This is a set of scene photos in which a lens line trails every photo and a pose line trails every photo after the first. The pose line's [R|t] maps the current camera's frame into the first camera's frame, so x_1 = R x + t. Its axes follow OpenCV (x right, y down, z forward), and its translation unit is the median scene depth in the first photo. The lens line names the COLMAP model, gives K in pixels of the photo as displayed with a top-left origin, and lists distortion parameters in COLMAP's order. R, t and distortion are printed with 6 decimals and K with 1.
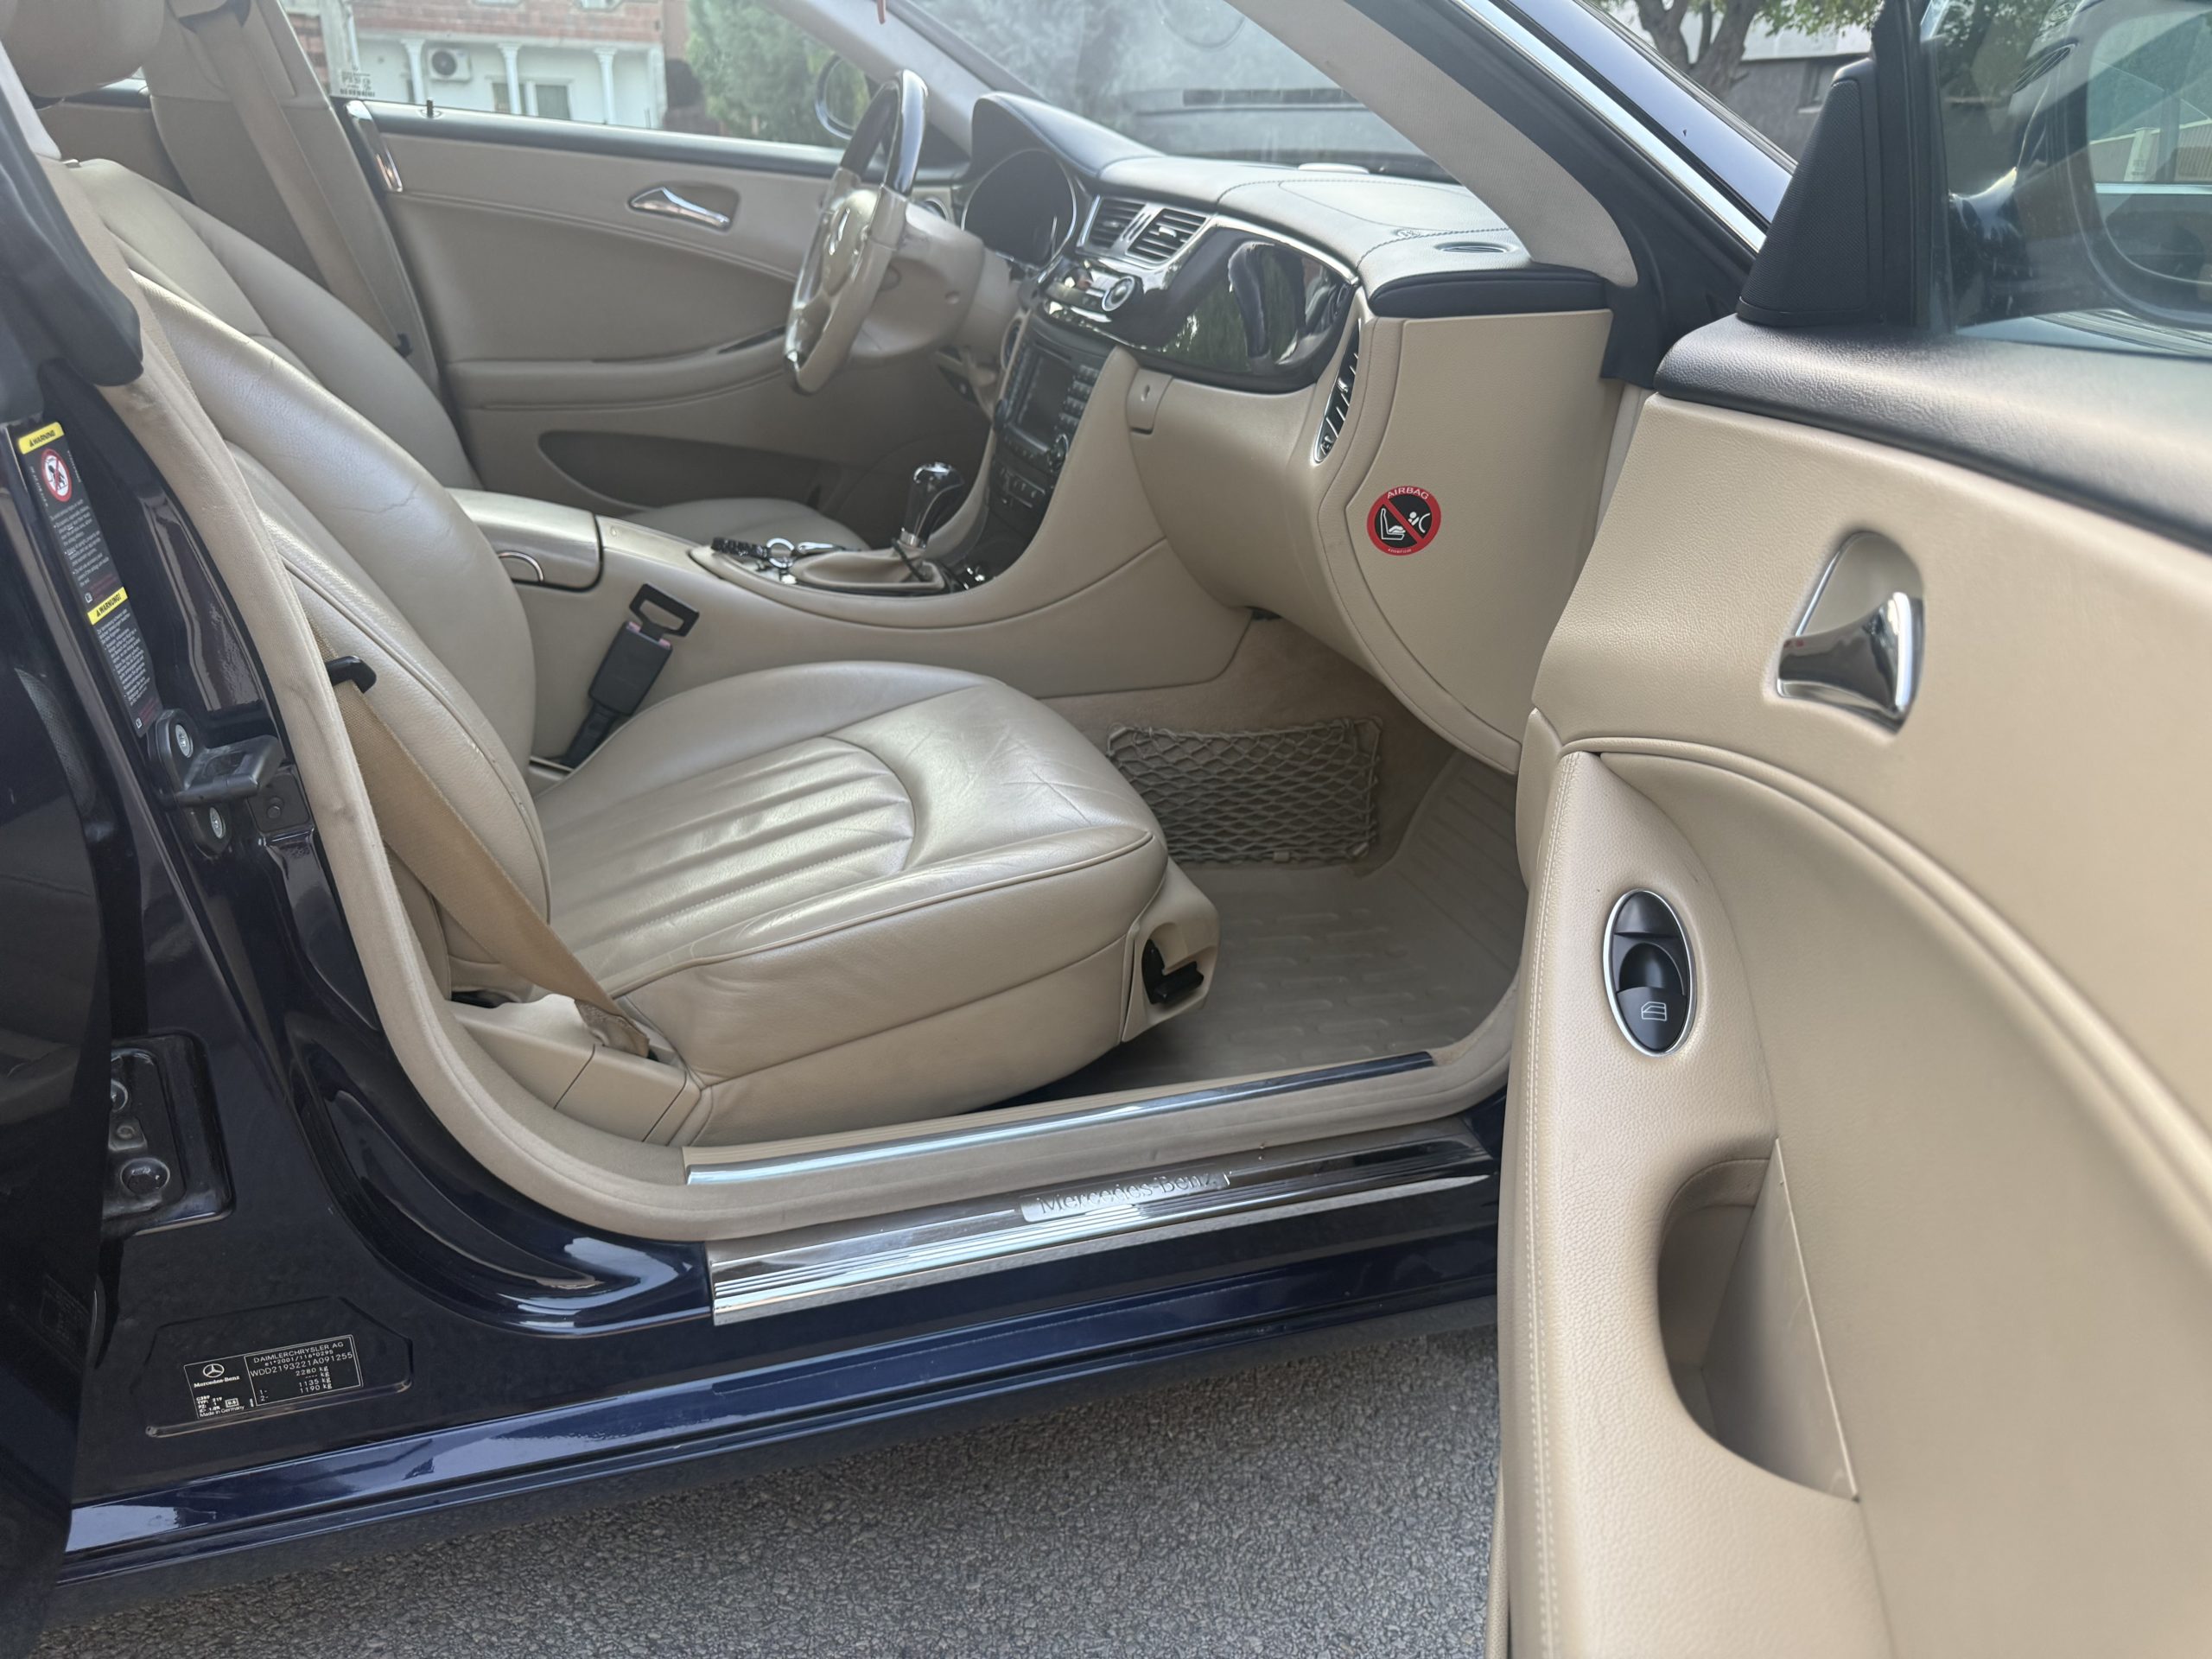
lens RADIAL K [[1597.8, 0, 1106.0], [0, 1597.8, 829.5], [0, 0, 1]] dist [0.044150, -0.071649]
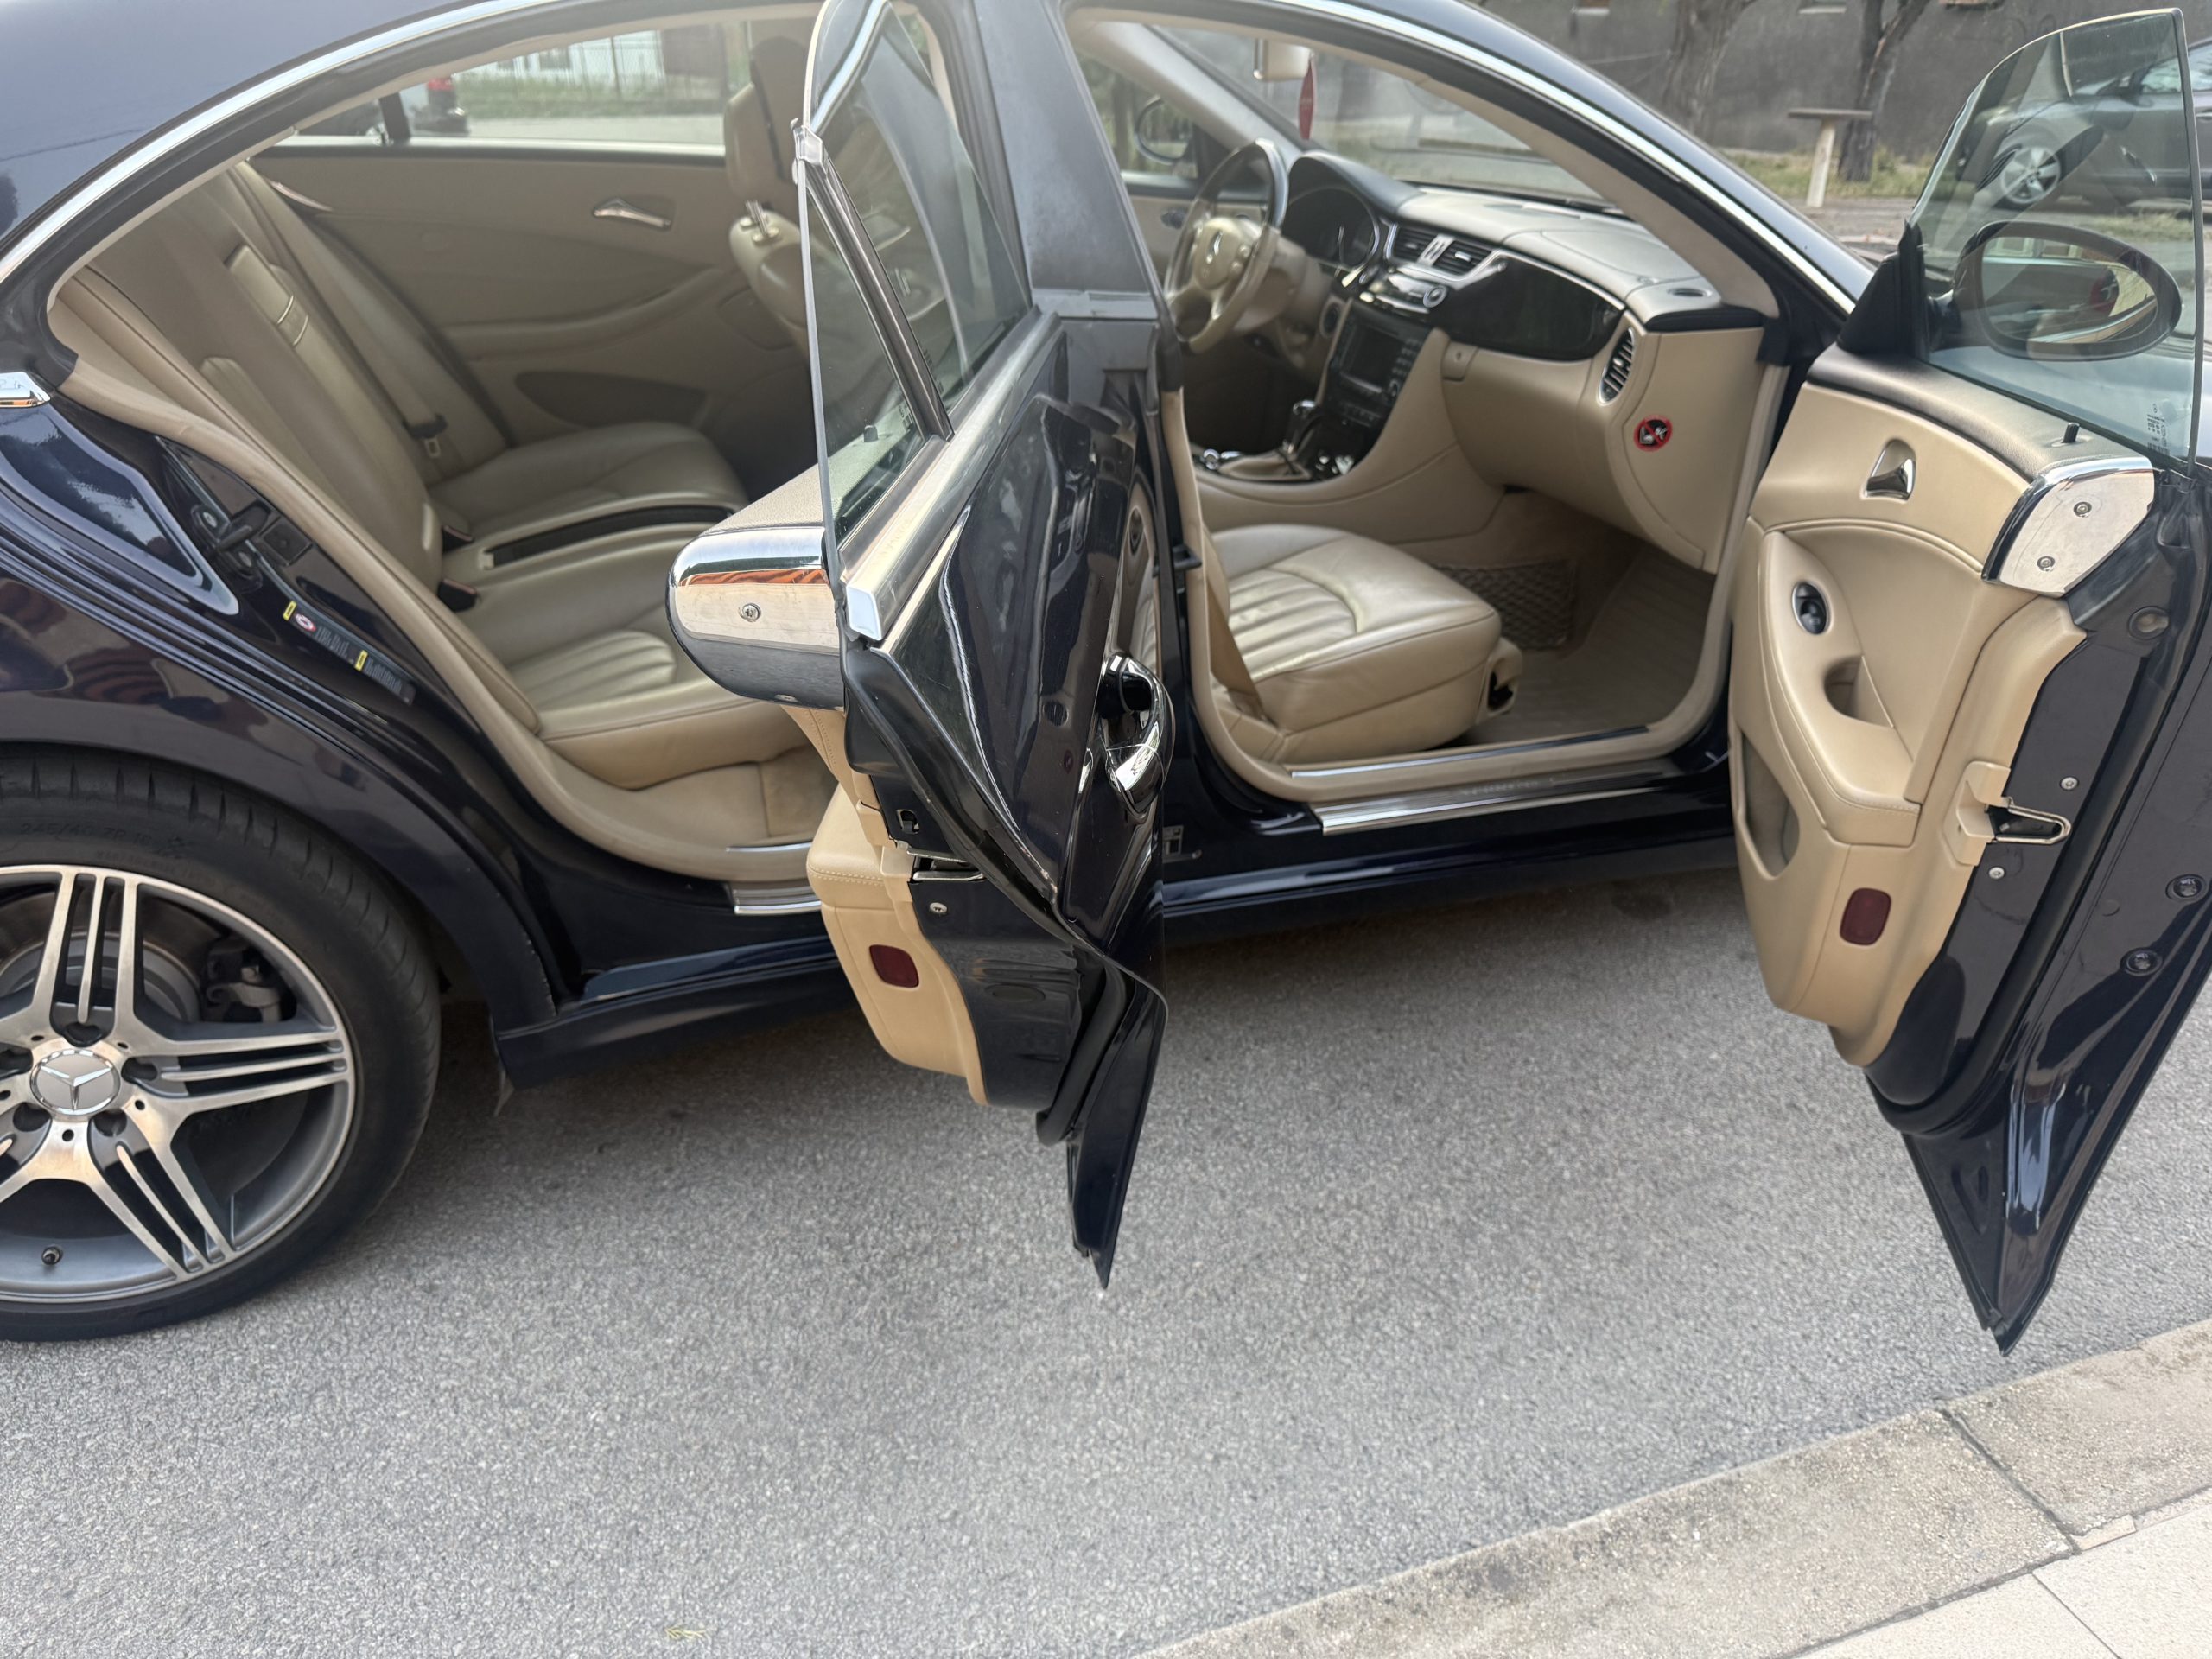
lens RADIAL K [[1588.2, 0, 1107.6], [0, 1588.2, 860.4], [0, 0, 1]] dist [-0.011510, -0.006482]
pose [[0.999631, -0.027133, -0.001125, -0.405421], [0.027137, 0.996564, 0.078258, 0.130219], [-0.001002, -0.078259, 0.996933, -0.799650]]
